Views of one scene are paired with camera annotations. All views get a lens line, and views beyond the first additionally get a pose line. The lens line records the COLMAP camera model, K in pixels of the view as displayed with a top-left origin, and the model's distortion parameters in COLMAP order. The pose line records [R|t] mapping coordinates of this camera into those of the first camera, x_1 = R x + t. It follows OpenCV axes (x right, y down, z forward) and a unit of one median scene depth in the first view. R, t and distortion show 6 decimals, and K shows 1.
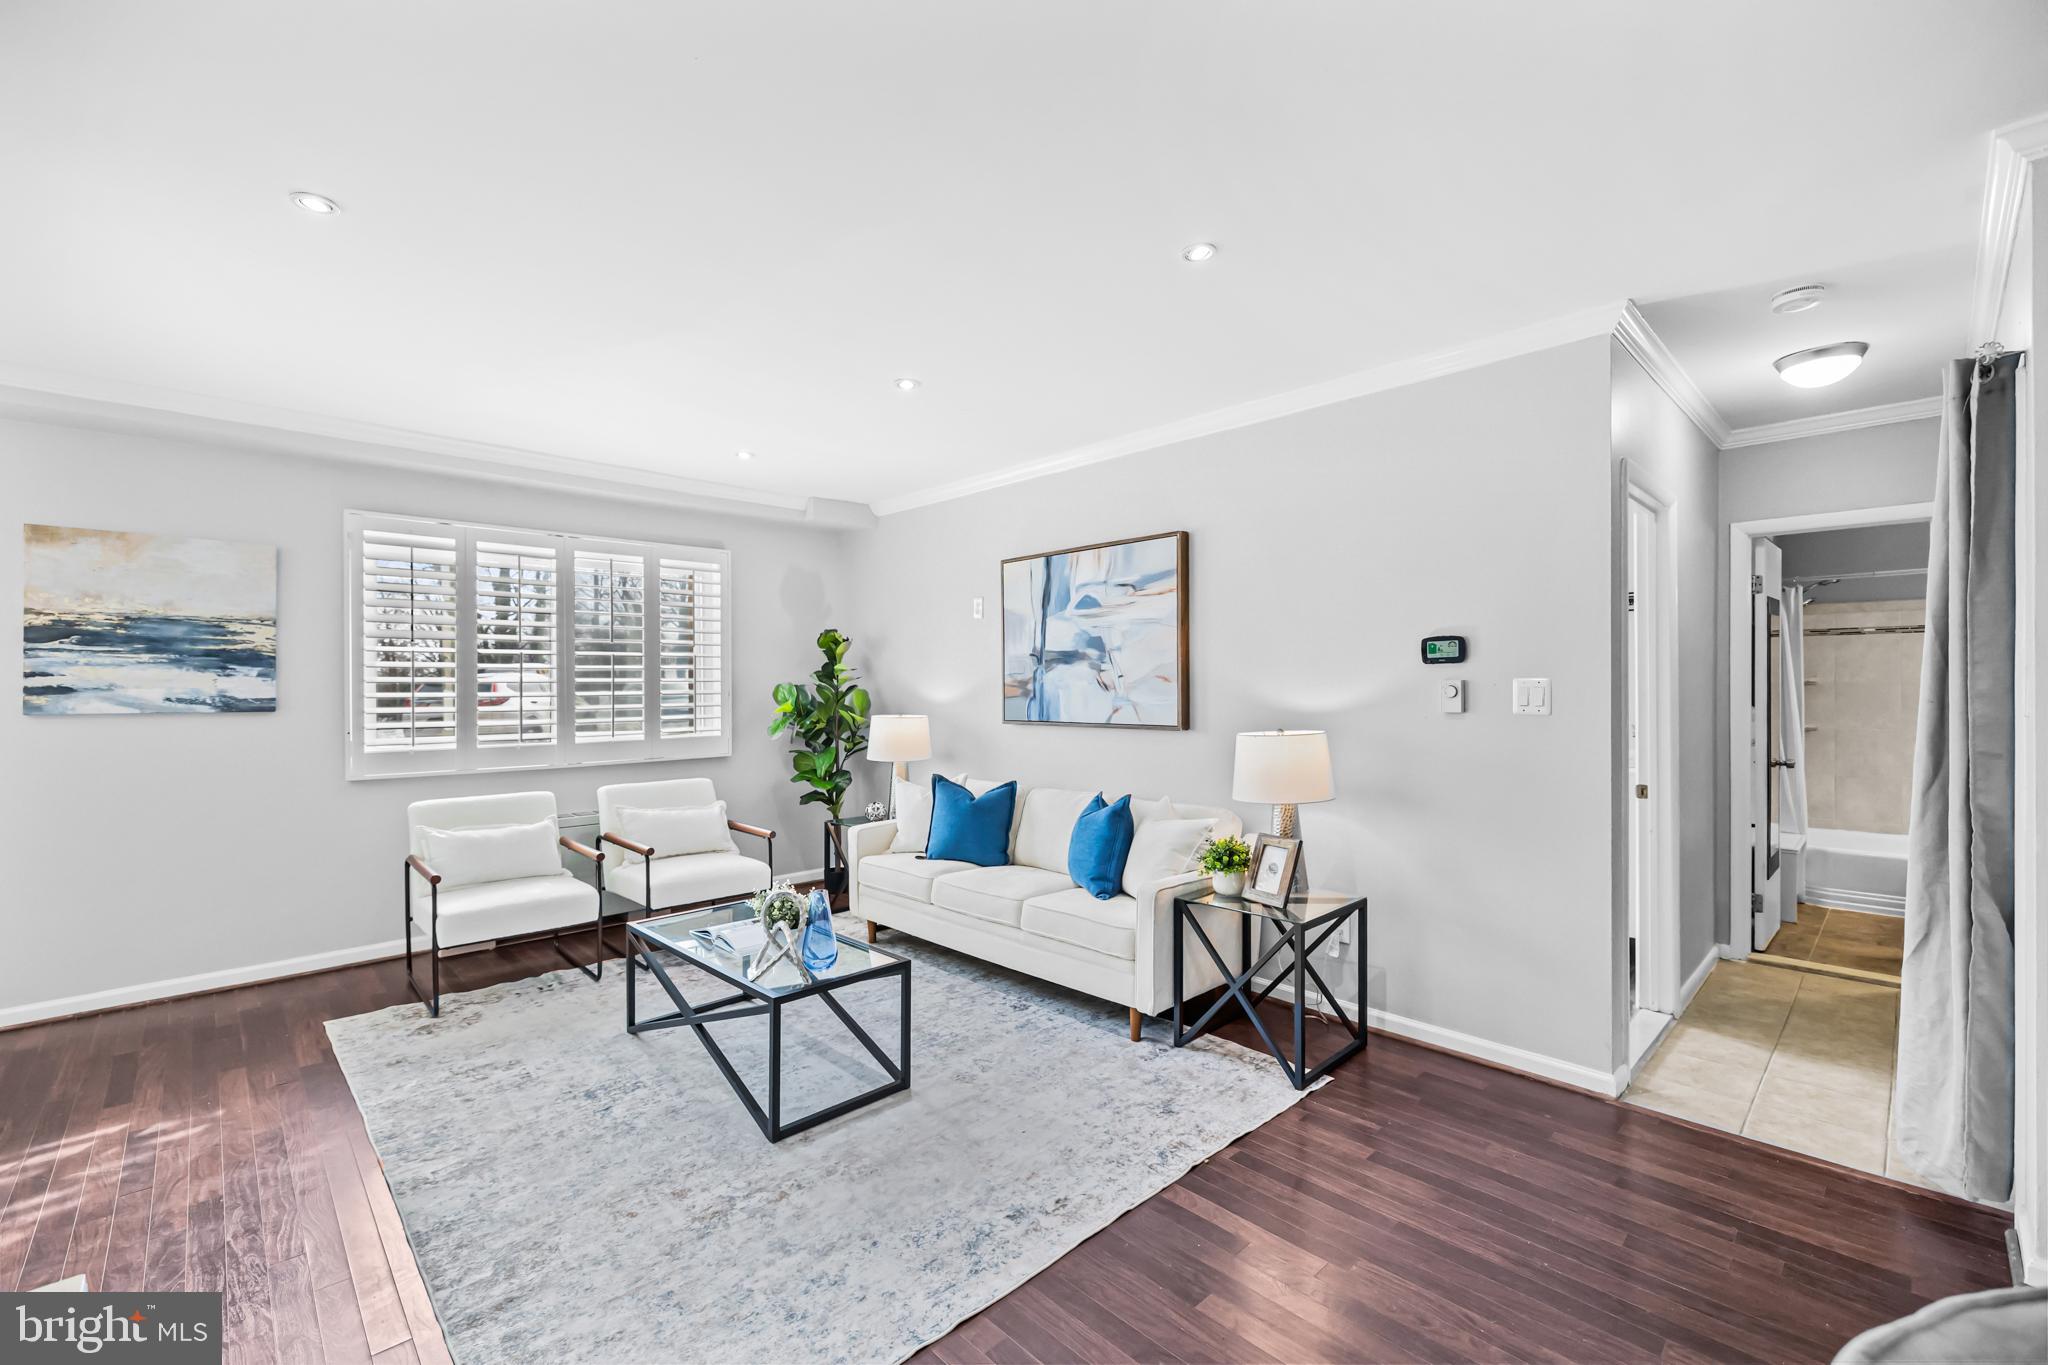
lens RADIAL K [[871.6, 0, 1023.0], [0, 871.6, 682.5], [0, 0, 1]] dist [0.009930, -0.002289]
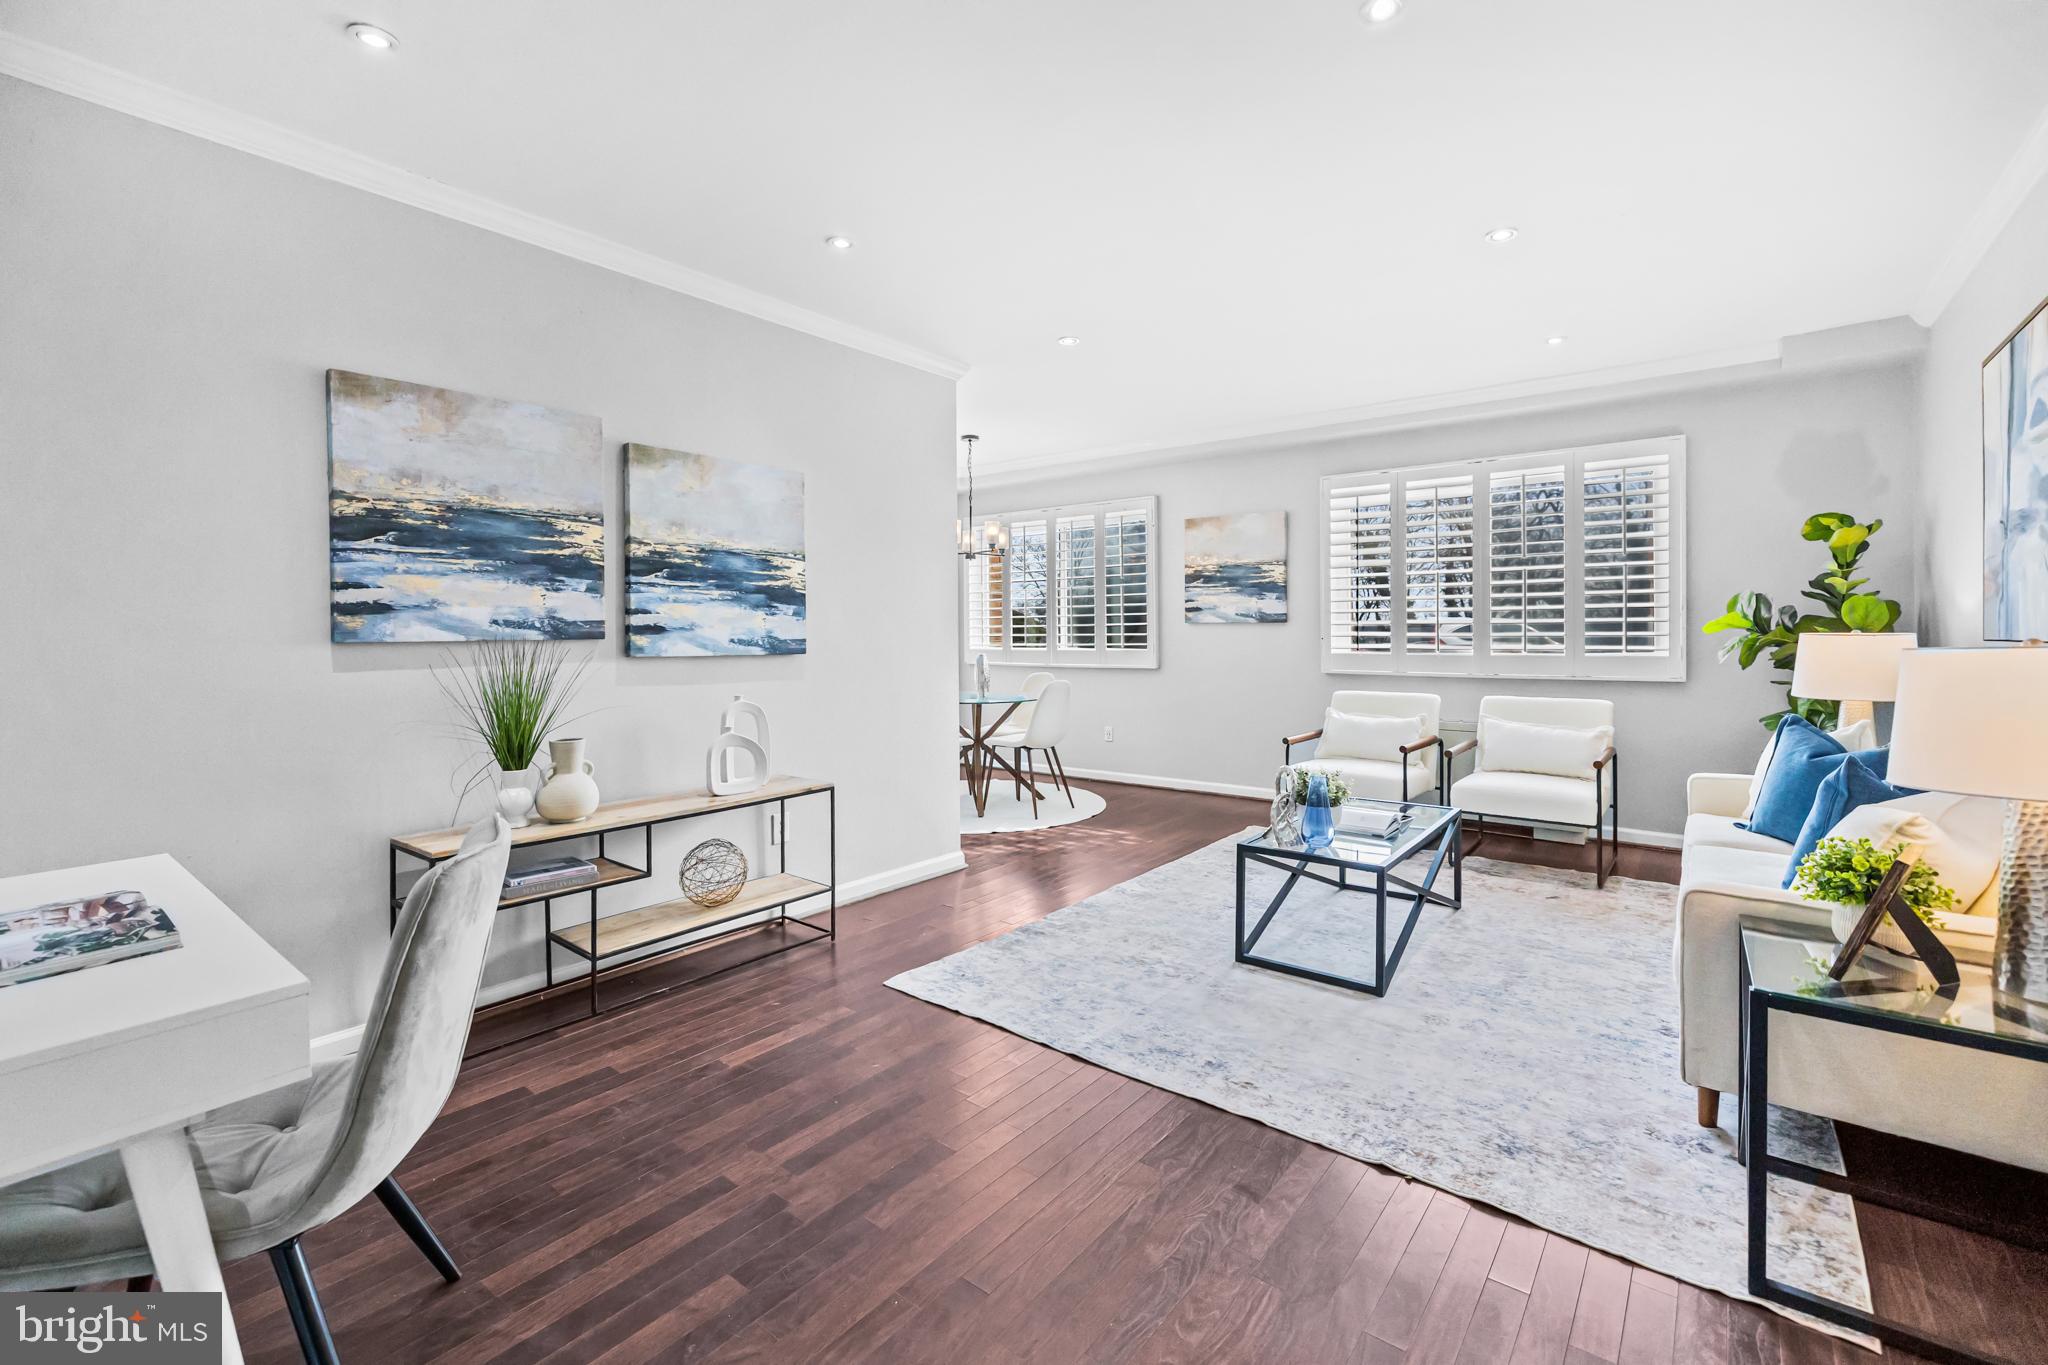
lens RADIAL K [[871.6, 0, 1001.1], [0, 871.6, 651.1], [0, 0, 1]] dist [0.009930, -0.002289]
pose [[0.126376, 0.030011, -0.991528, 0.541229], [0.008779, 0.999469, 0.031370, 0.029907], [0.991944, -0.012669, 0.126046, 0.320994]]
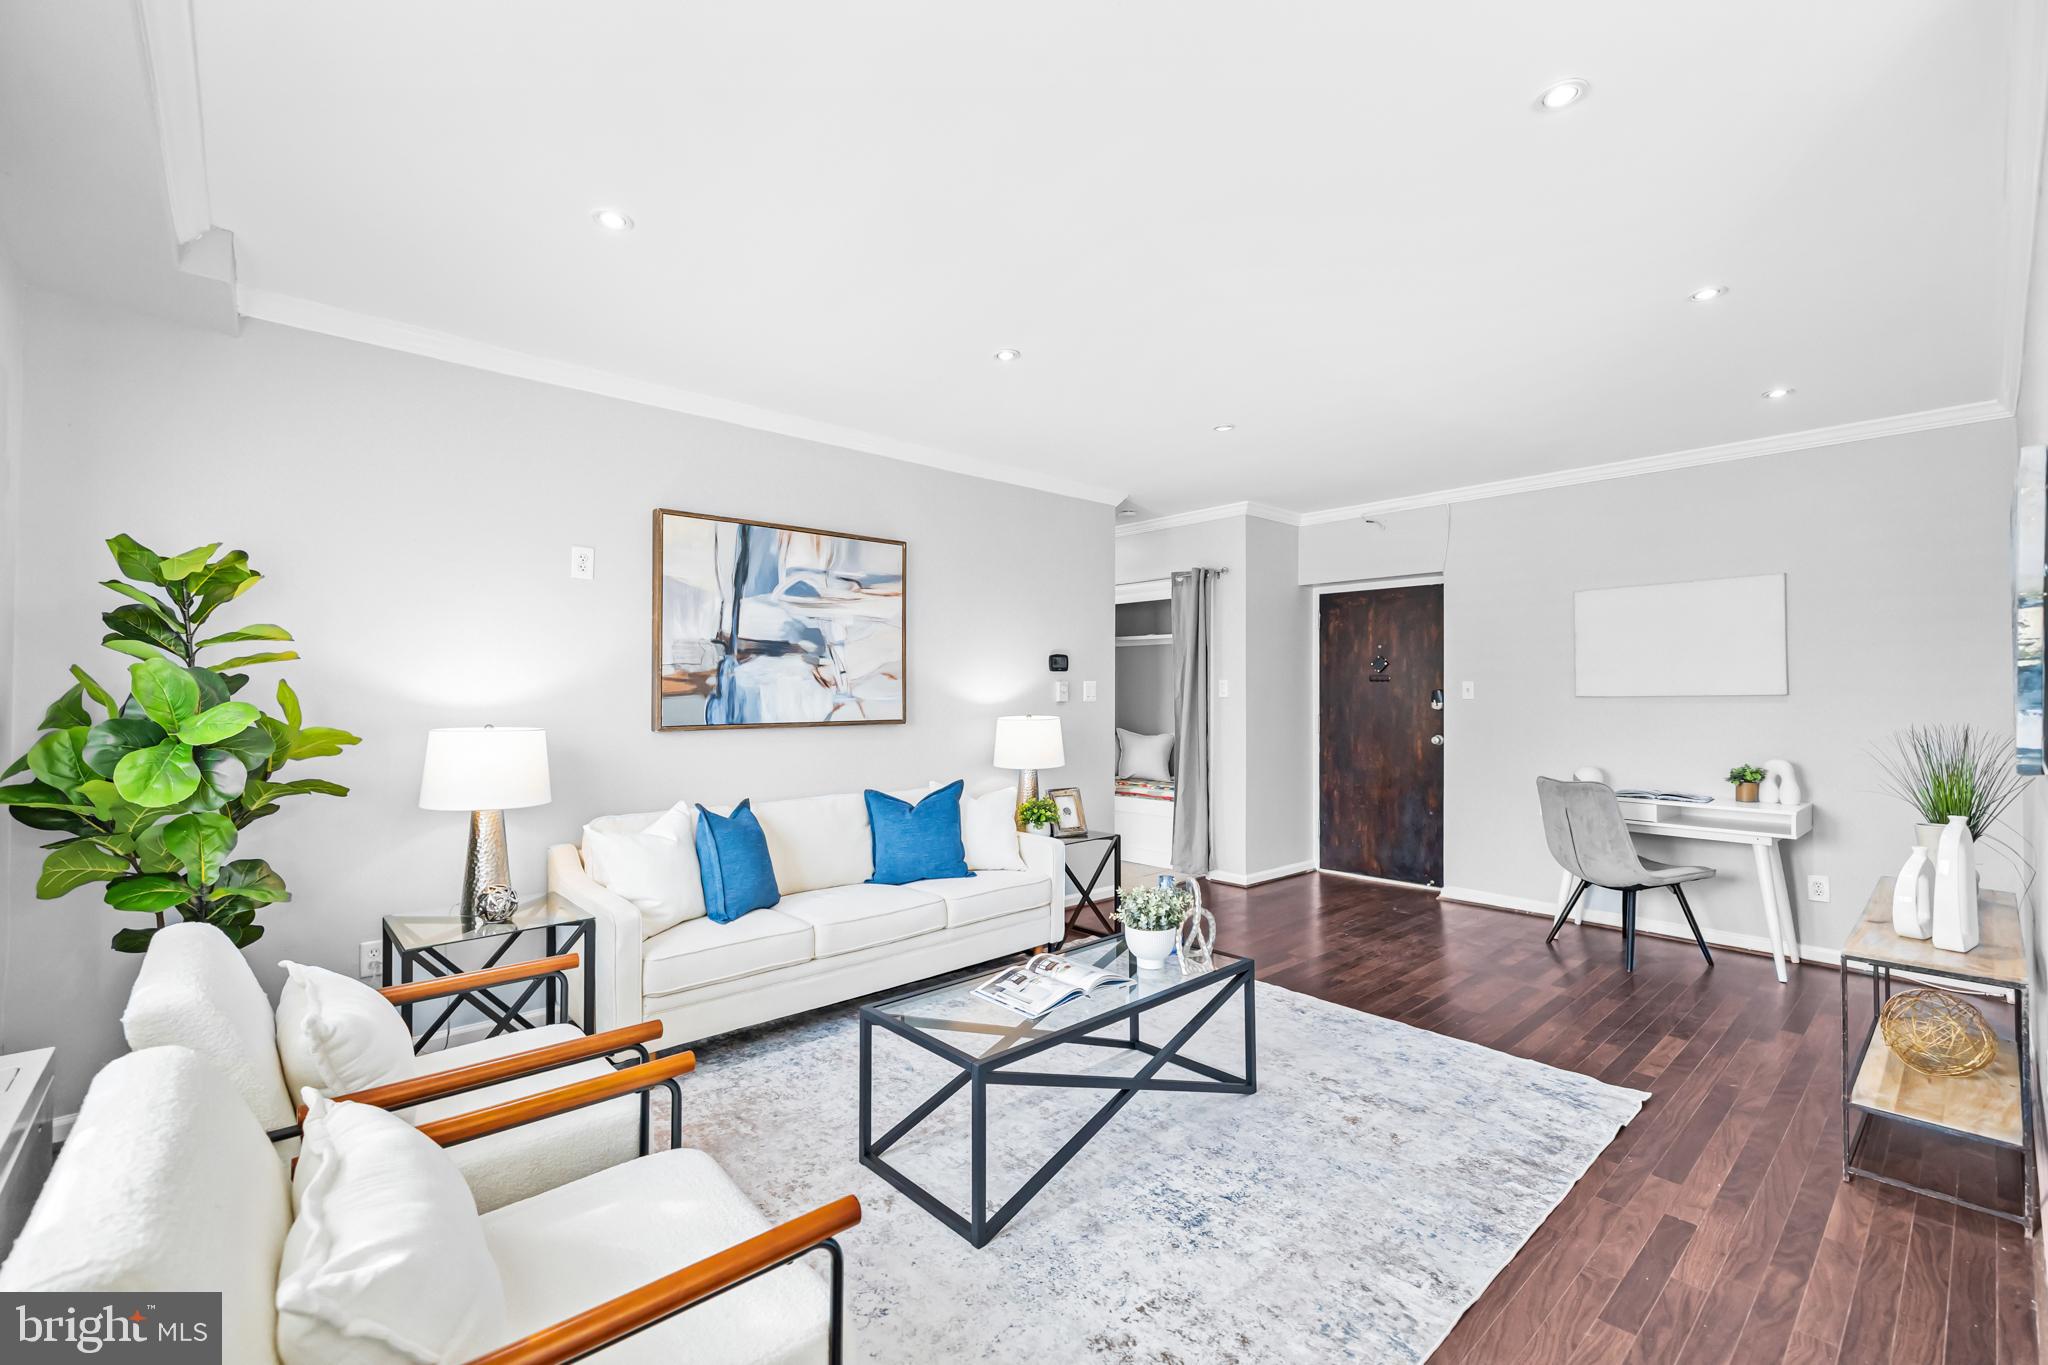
lens RADIAL K [[871.6, 0, 1020.7], [0, 871.6, 694.1], [0, 0, 1]] dist [0.009930, -0.002289]
pose [[0.017655, 0.001428, 0.999843, -0.857972], [-0.006053, 0.999981, -0.001322, 0.017364], [-0.999826, -0.006029, 0.017664, 0.787654]]
